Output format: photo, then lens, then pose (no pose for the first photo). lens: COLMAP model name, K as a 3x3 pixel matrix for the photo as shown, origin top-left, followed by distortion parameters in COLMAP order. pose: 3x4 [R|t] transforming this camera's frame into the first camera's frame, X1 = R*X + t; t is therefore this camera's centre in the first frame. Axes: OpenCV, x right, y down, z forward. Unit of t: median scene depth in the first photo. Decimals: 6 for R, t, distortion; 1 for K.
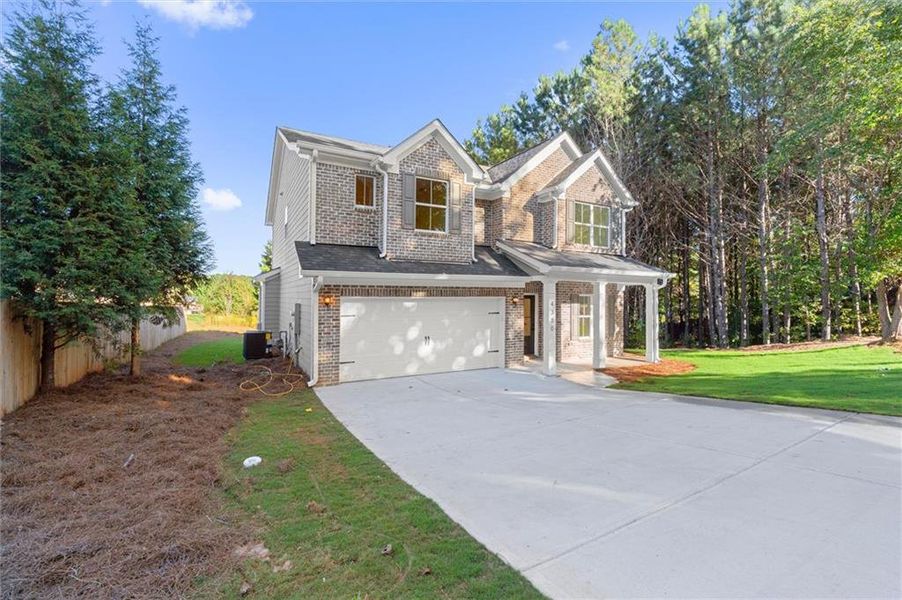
lens RADIAL K [[379.8, 0, 448.7], [0, 379.8, 300.0], [0, 0, 1]] dist [-0.000253, -0.000026]
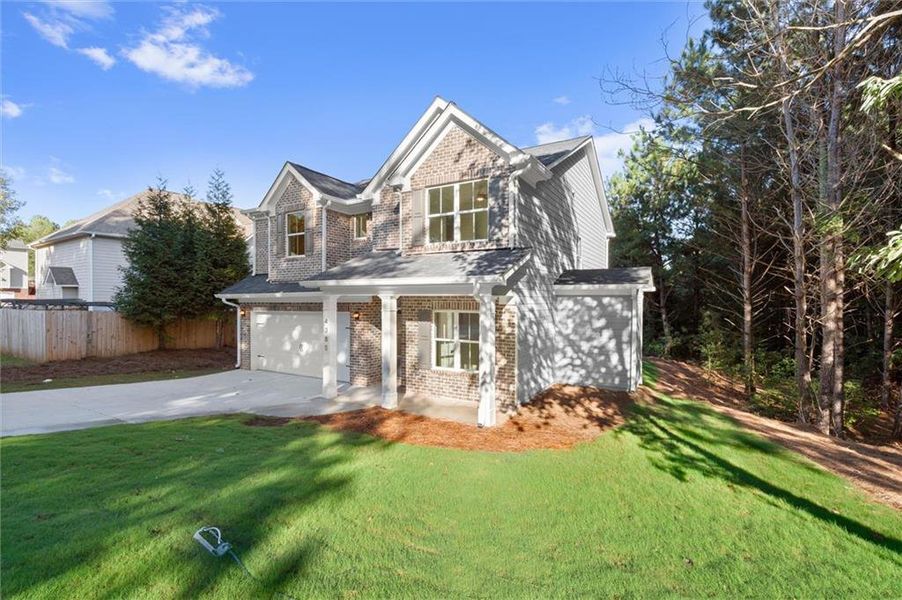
lens RADIAL K [[384.0, 0, 454.1], [0, 384.0, 310.6], [0, 0, 1]] dist [0.000416, -0.000030]
pose [[0.538254, 0.015586, -0.842638, 0.989718], [-0.005146, 0.999871, 0.015207, -0.023970], [0.842767, -0.003849, 0.538265, 0.614169]]
